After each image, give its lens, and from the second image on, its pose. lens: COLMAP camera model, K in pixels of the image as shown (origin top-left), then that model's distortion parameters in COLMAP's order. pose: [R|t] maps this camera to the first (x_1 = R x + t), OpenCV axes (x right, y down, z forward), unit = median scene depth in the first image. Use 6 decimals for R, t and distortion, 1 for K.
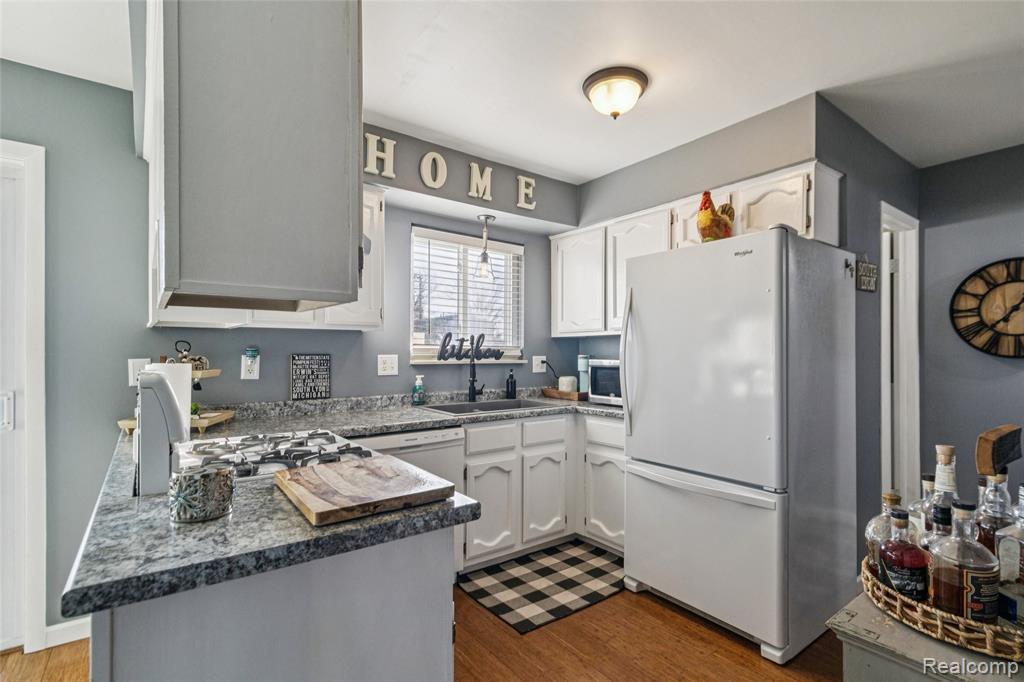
lens RADIAL K [[485.9, 0, 530.6], [0, 485.9, 348.9], [0, 0, 1]] dist [0.002947, 0.000355]
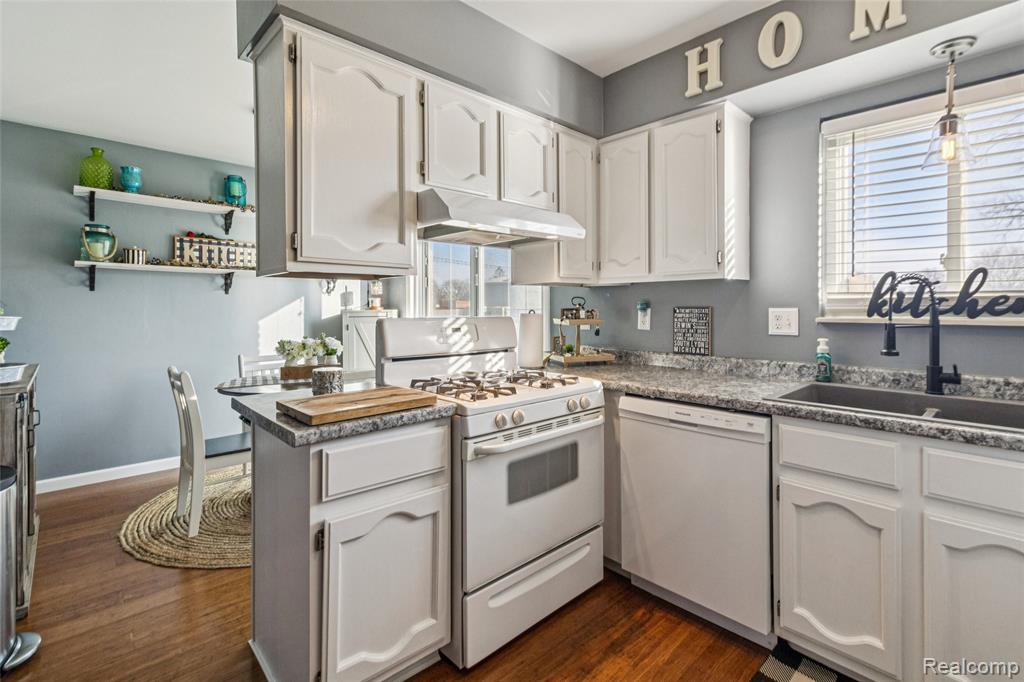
lens RADIAL K [[471.5, 0, 530.7], [0, 471.5, 307.3], [0, 0, 1]] dist [0.001300, 0.000331]
pose [[0.105538, -0.002398, -0.994412, 0.455389], [0.008940, 0.999959, -0.001463, 0.009671], [0.994375, -0.008736, 0.105555, 0.612154]]
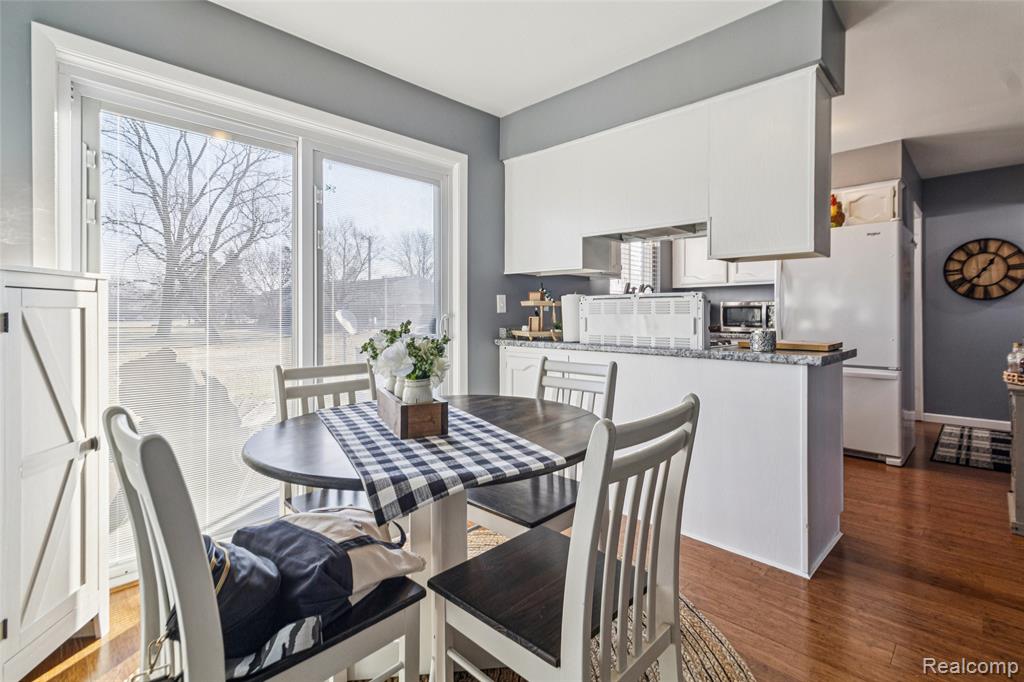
lens RADIAL K [[479.6, 0, 513.4], [0, 479.6, 314.6], [0, 0, 1]] dist [-0.000059, -0.000313]
pose [[0.990953, -0.001674, 0.134197, -0.846800], [0.001212, 0.999993, 0.003526, 0.065136], [-0.134202, -0.003332, 0.990948, -0.410336]]
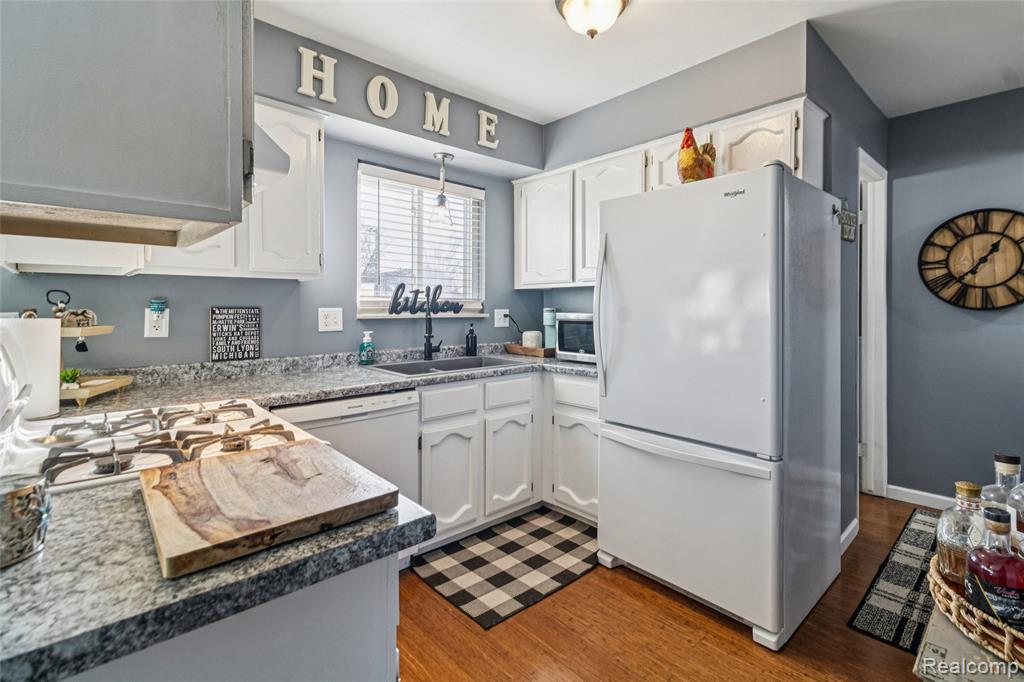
lens RADIAL K [[471.5, 0, 530.7], [0, 471.5, 307.3], [0, 0, 1]] dist [0.001300, 0.000331]
pose [[0.995851, -0.001287, 0.090992, -0.012164], [0.000477, 0.999960, 0.008927, 0.003909], [-0.090999, -0.008847, 0.995812, 0.134800]]
